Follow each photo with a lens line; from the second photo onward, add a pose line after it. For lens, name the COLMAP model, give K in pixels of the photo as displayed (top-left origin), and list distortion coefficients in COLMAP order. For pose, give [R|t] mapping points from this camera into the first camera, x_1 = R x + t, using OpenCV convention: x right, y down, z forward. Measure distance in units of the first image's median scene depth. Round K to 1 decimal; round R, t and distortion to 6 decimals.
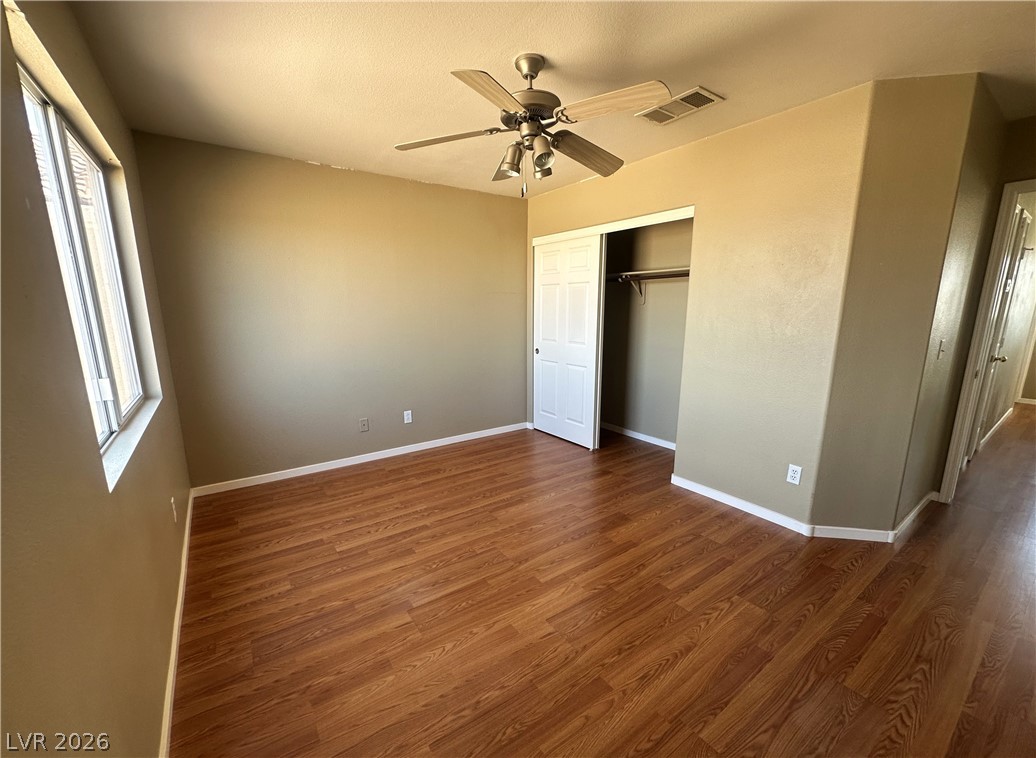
lens RADIAL K [[417.0, 0, 513.0], [0, 417.0, 389.8], [0, 0, 1]] dist [-0.003430, -0.000436]
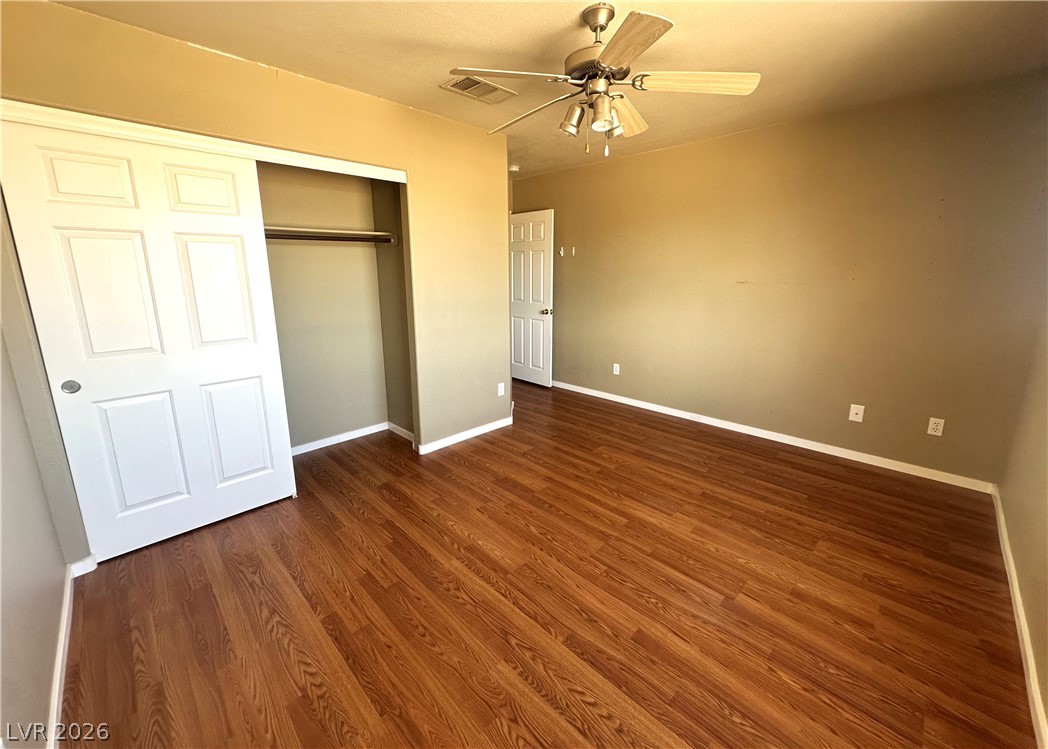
lens RADIAL K [[417.2, 0, 521.2], [0, 417.2, 363.3], [0, 0, 1]] dist [-0.000662, 0.000833]
pose [[-0.164519, -0.212463, 0.963220, -0.847850], [0.198555, 0.949403, 0.243329, -0.263843], [-0.966183, 0.231285, -0.114009, 1.267196]]
